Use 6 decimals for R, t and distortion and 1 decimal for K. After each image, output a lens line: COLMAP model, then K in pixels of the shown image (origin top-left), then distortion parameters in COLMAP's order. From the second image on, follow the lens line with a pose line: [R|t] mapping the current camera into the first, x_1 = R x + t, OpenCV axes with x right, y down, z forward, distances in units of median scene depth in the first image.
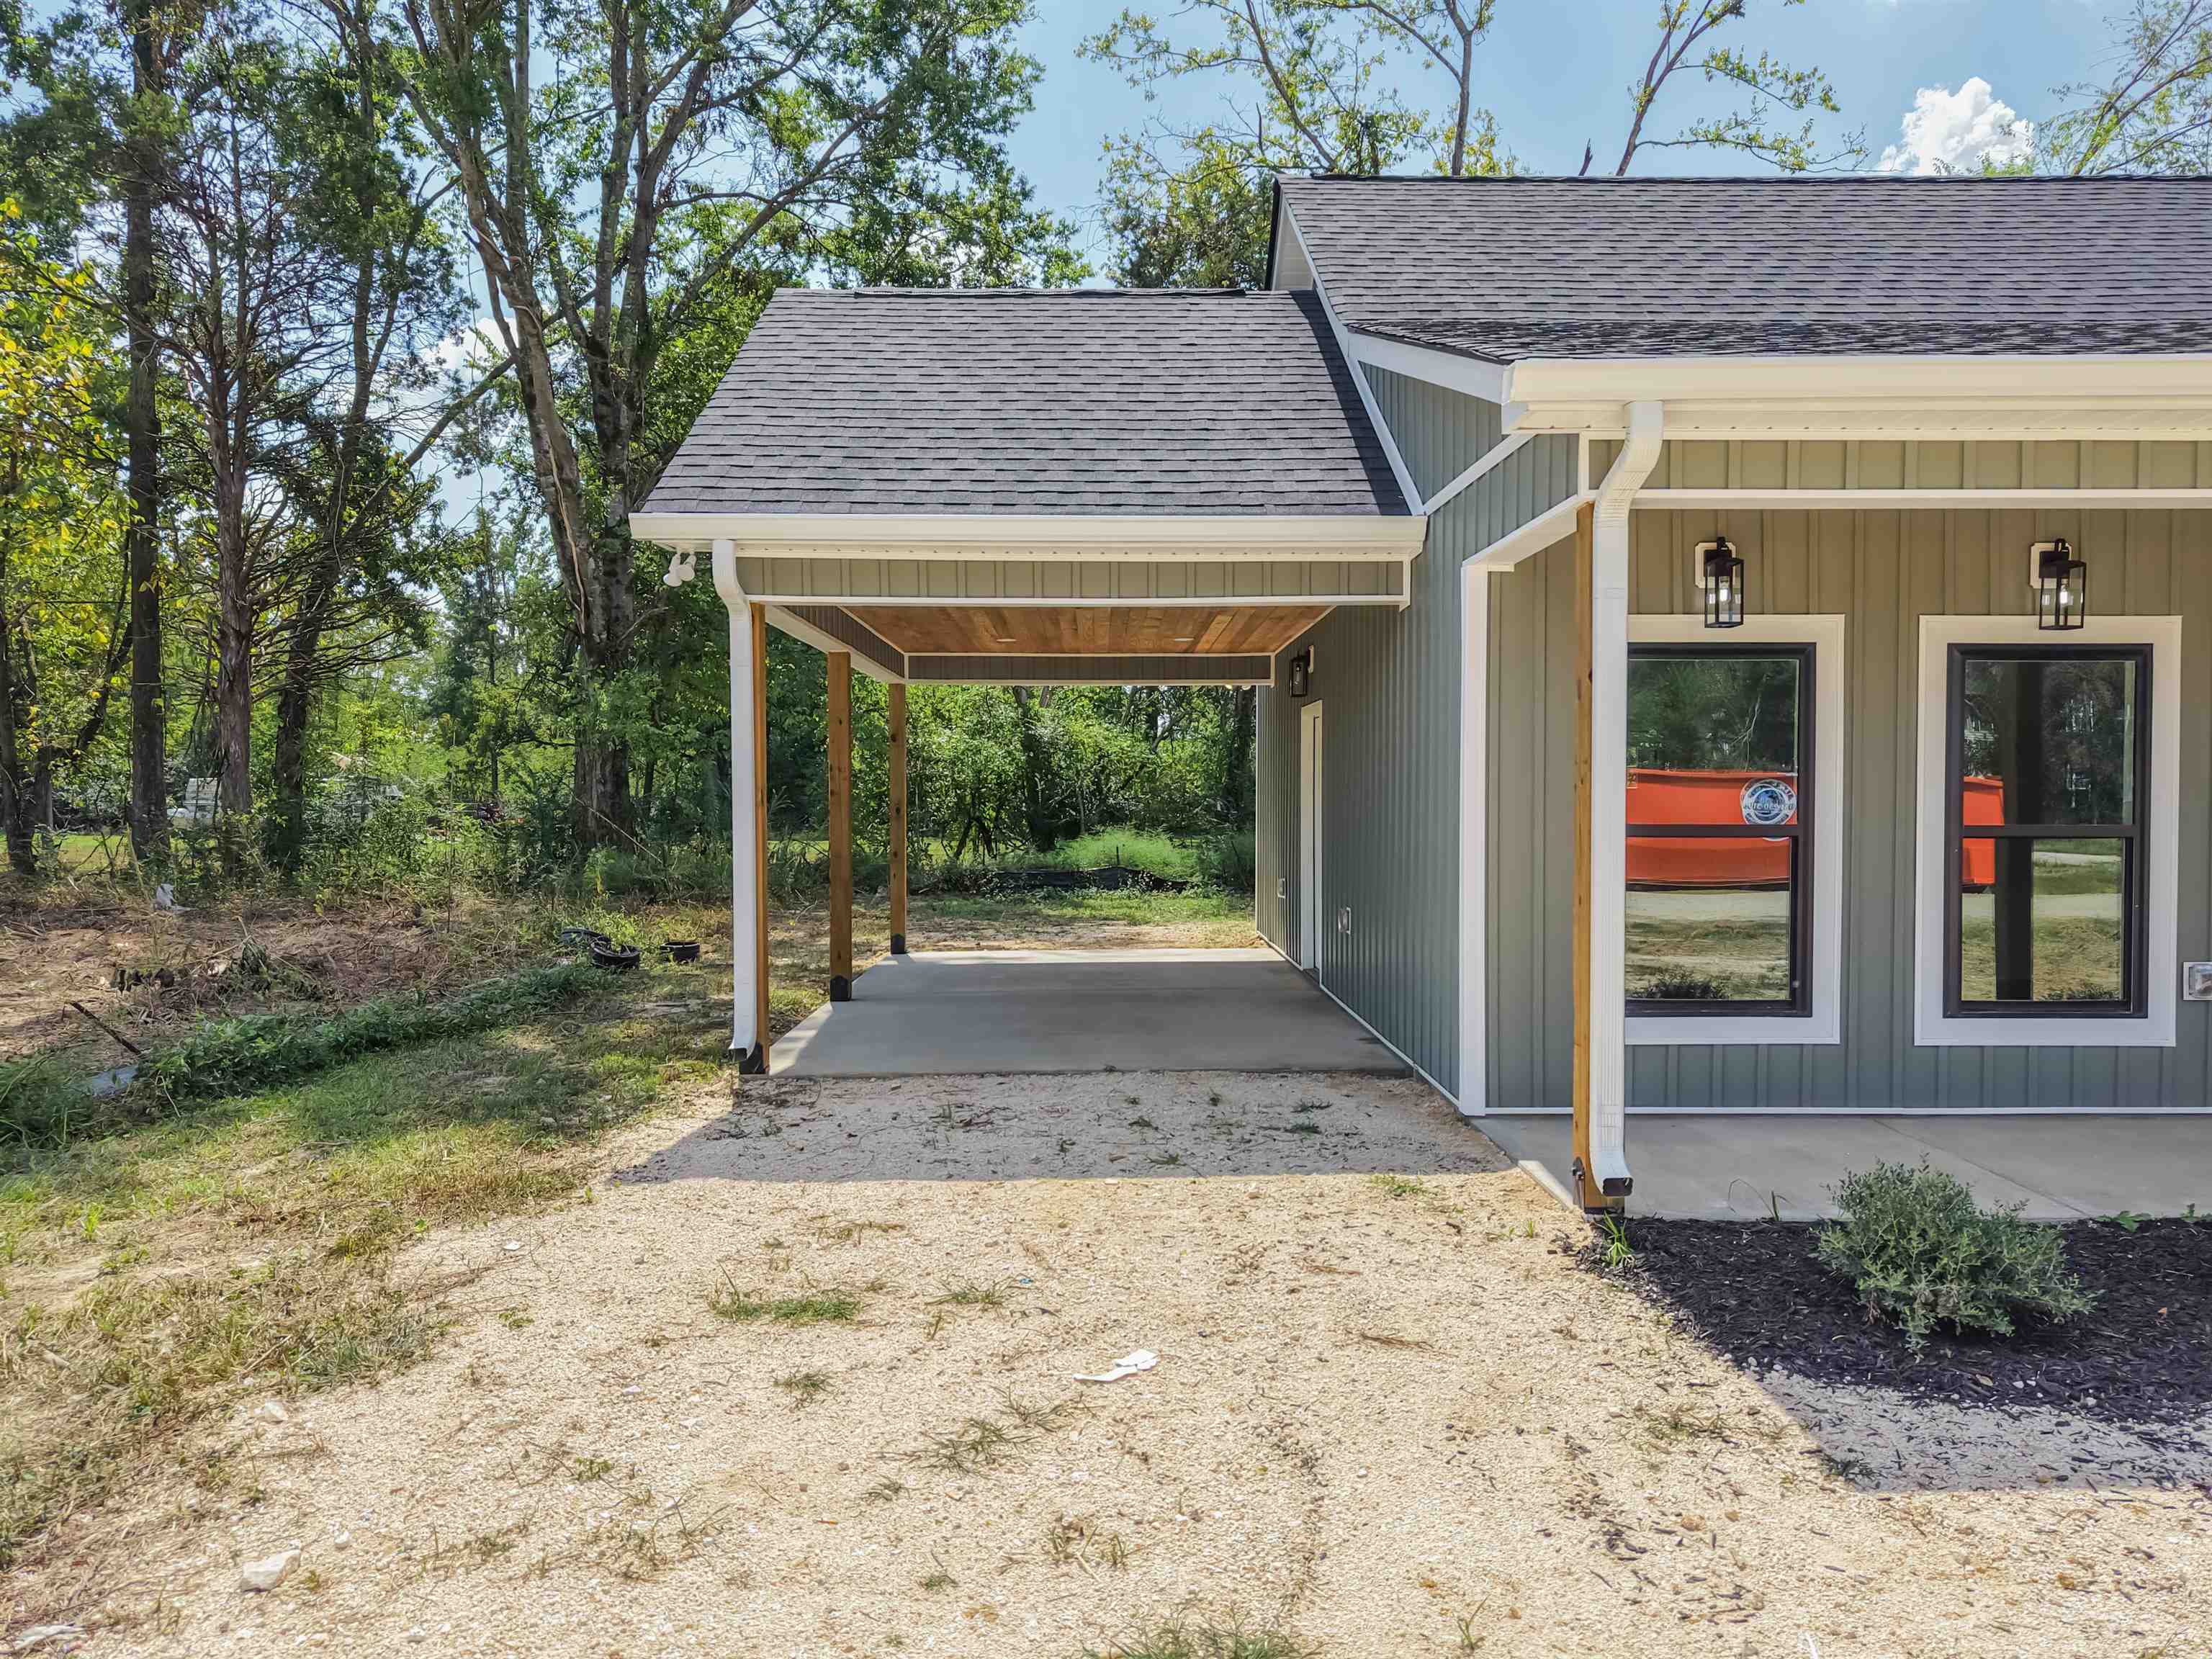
lens RADIAL K [[1482.6, 0, 1106.0], [0, 1482.6, 829.5], [0, 0, 1]] dist [0.021600, -0.021068]
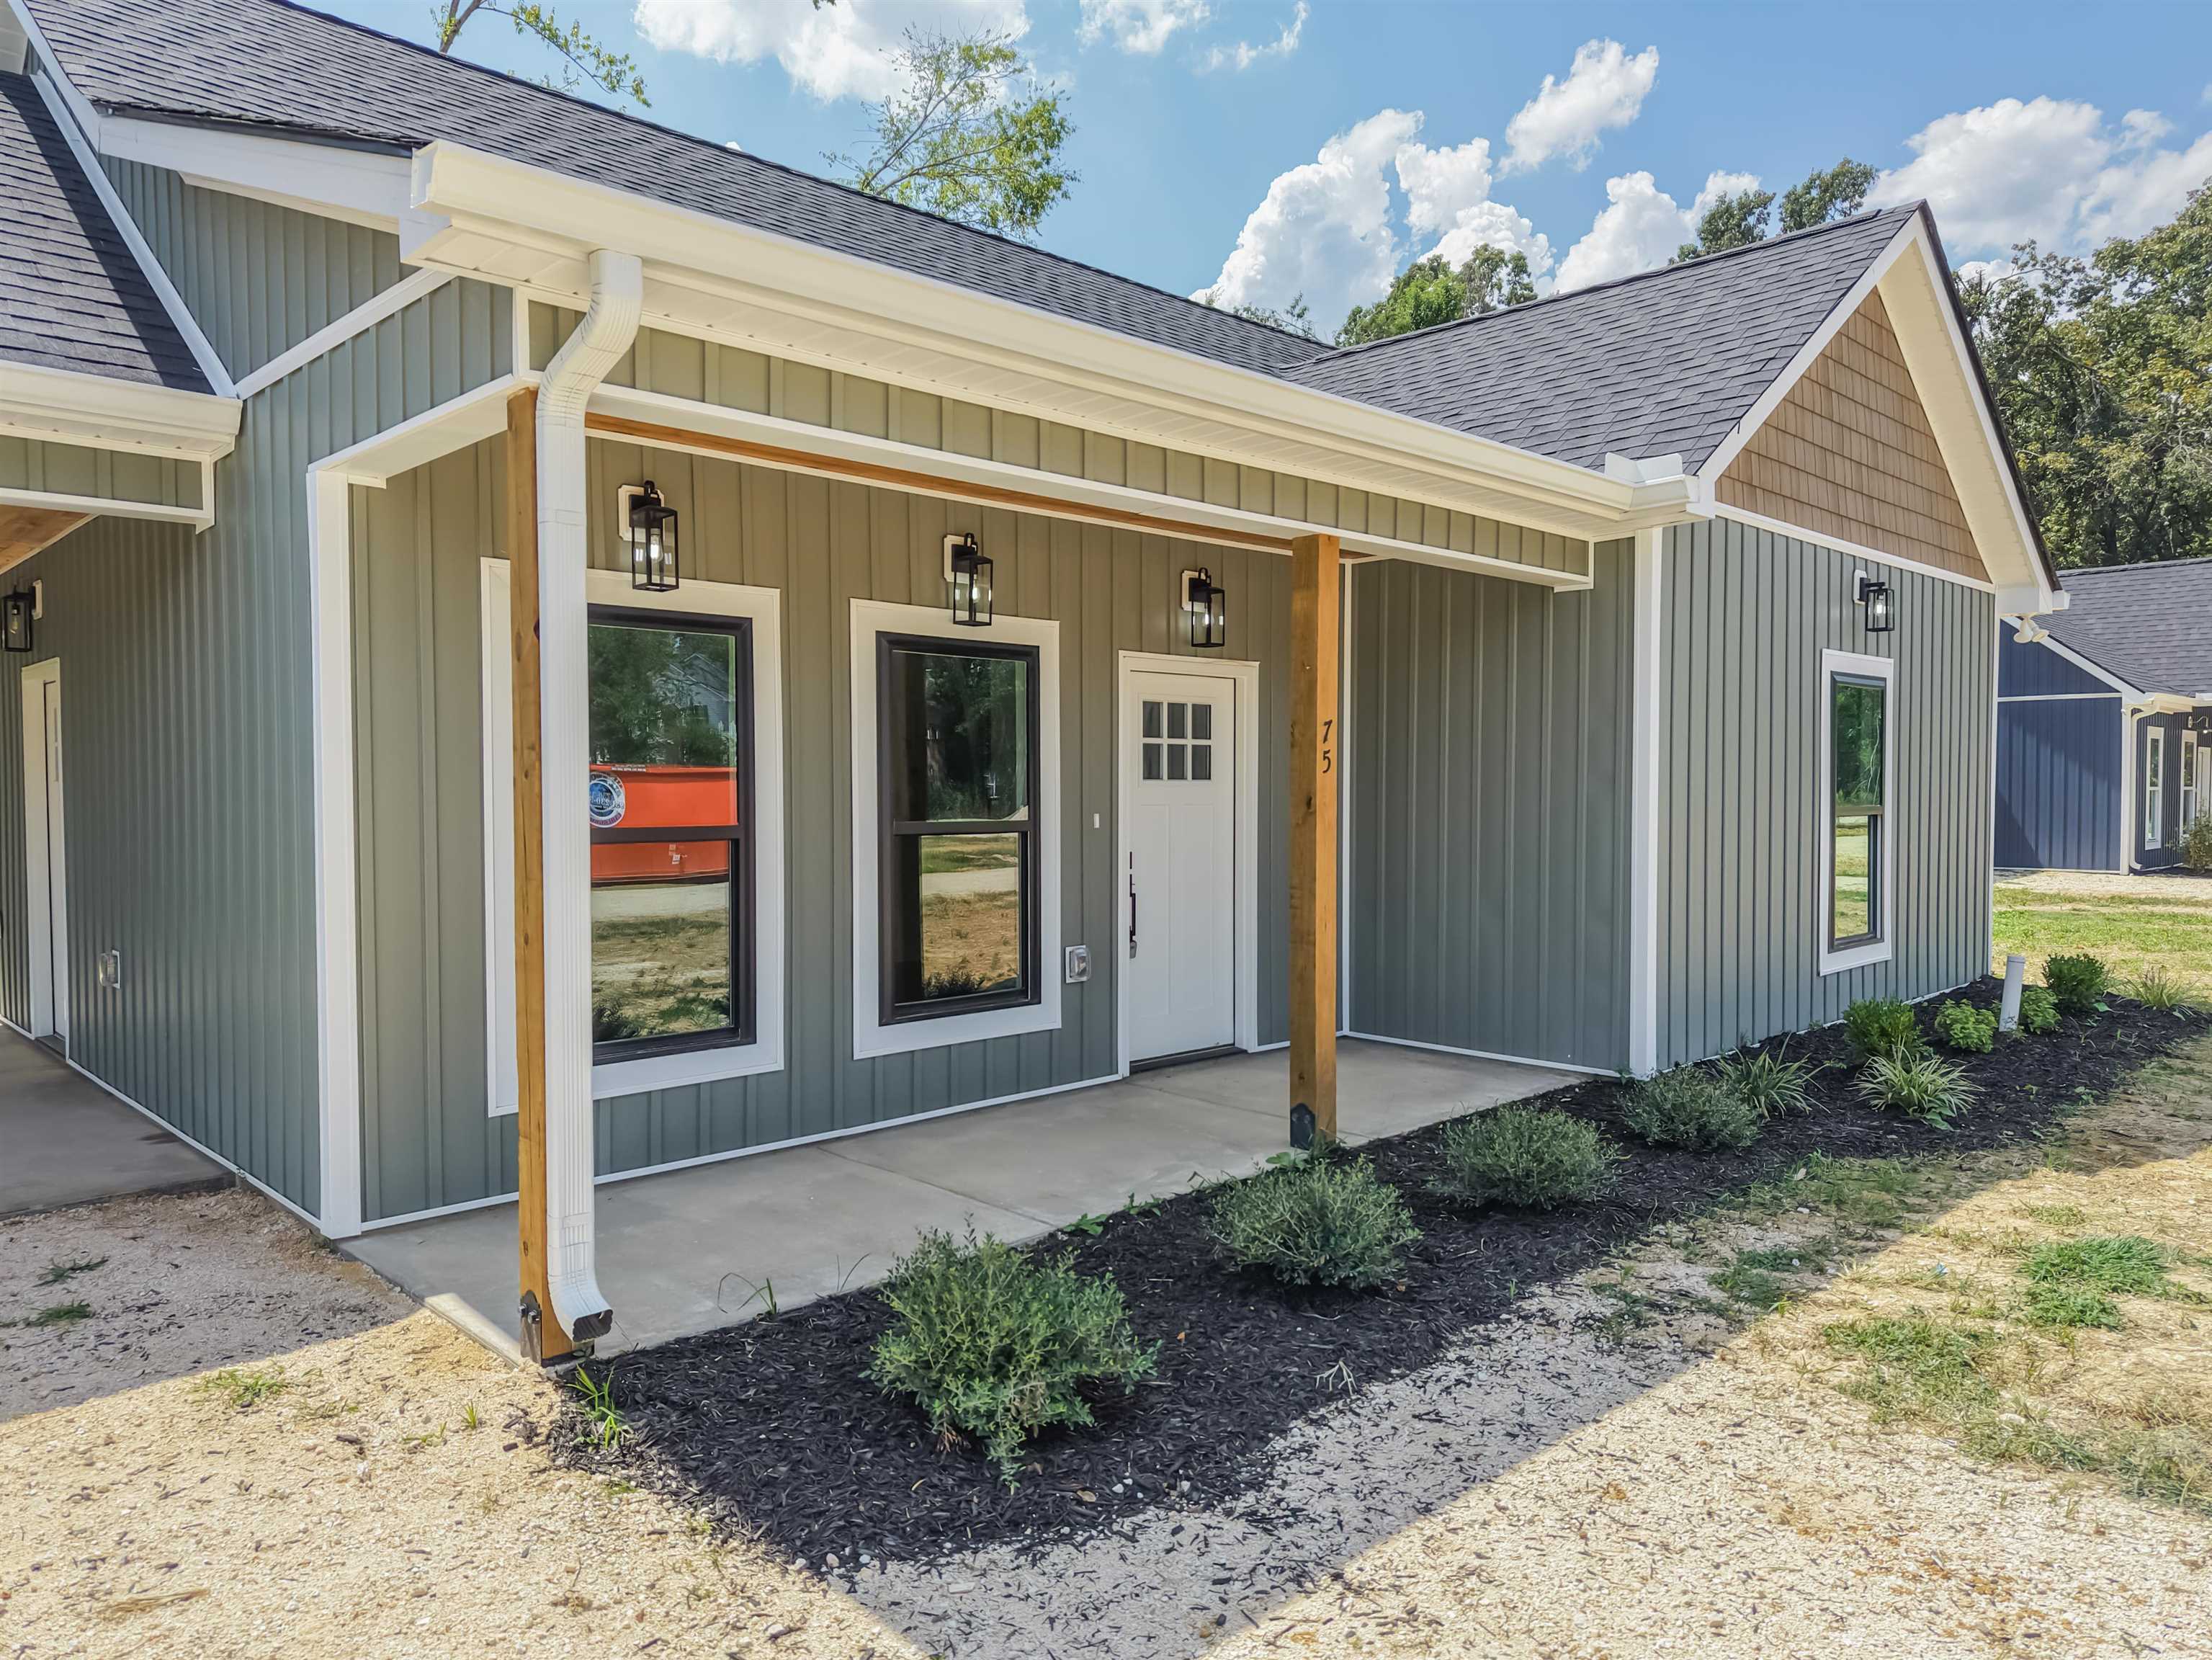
lens RADIAL K [[1482.8, 0, 1106.0], [0, 1482.8, 830.0], [0, 0, 1]] dist [0.021600, -0.021068]
pose [[0.719402, -0.022781, 0.694221, 0.017135], [0.019096, 0.999733, 0.013018, -0.008481], [-0.694332, 0.003891, 0.719644, 0.243976]]
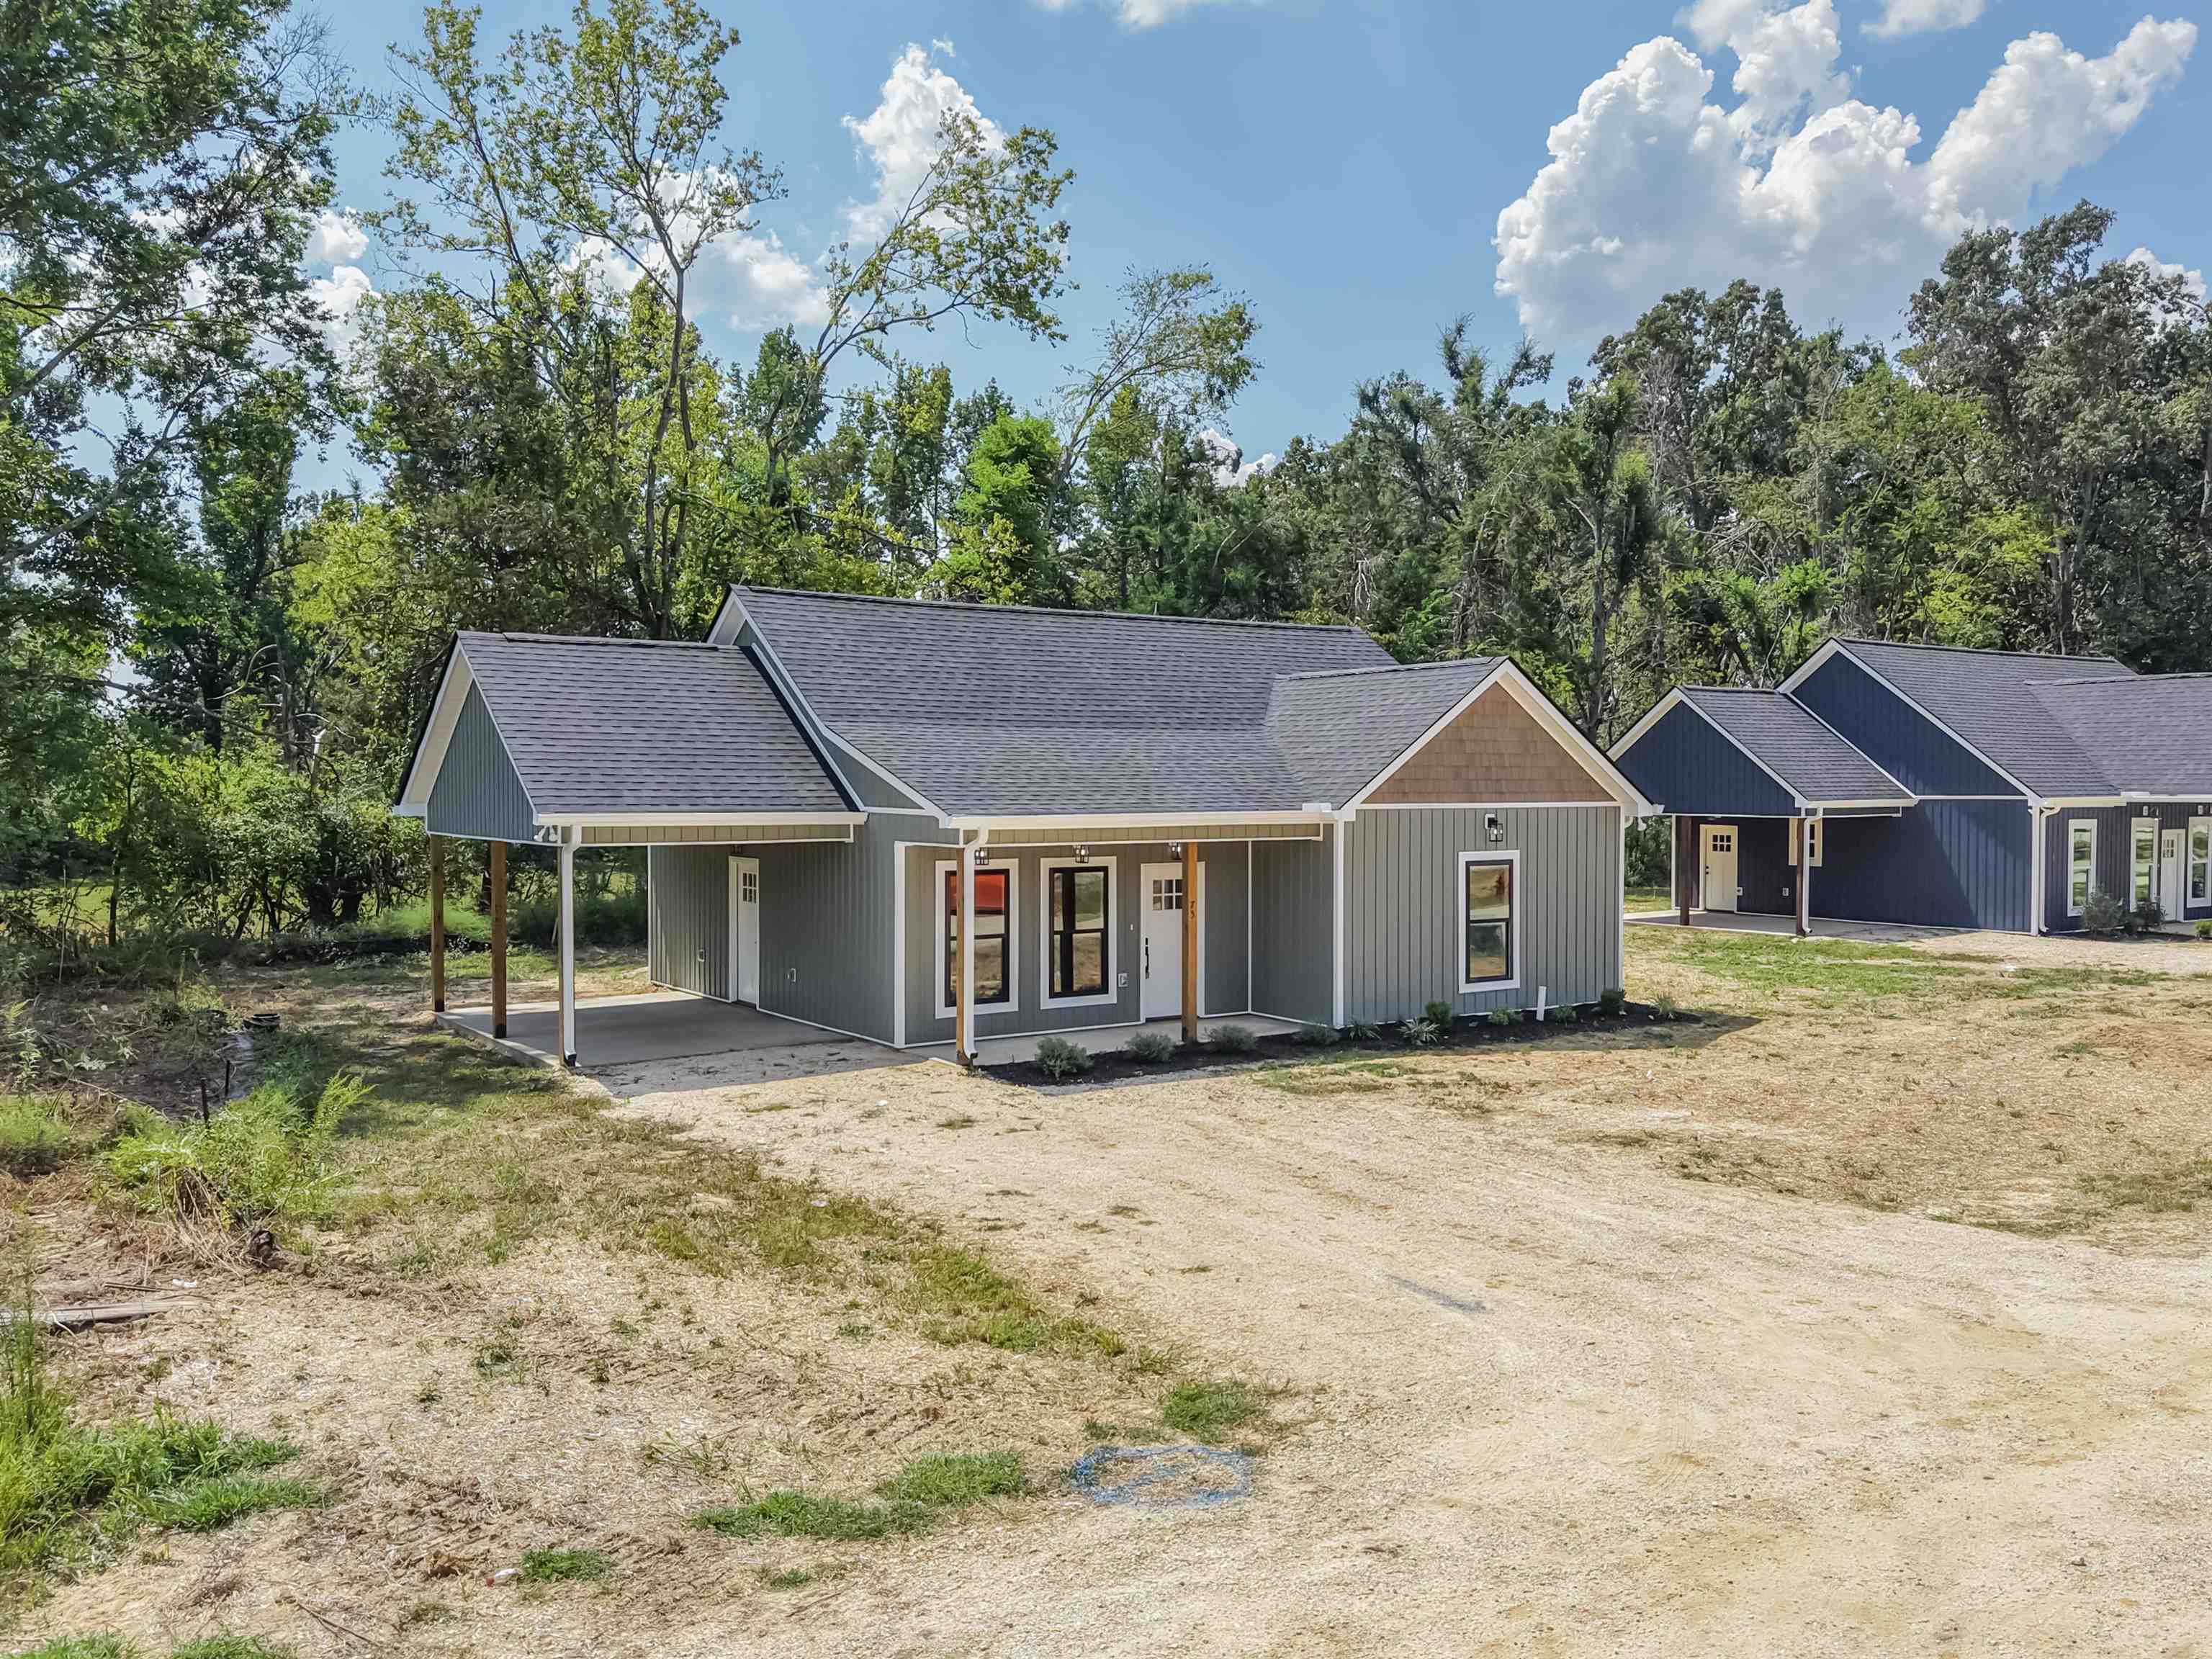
lens RADIAL K [[1693.7, 0, 1106.0], [0, 1693.7, 829.5], [0, 0, 1]] dist [0.015774, -0.004650]
pose [[0.829700, -0.014394, 0.558024, -1.247793], [0.014565, 0.999885, 0.004136, -0.226938], [-0.558020, 0.004696, 0.829814, -1.897444]]
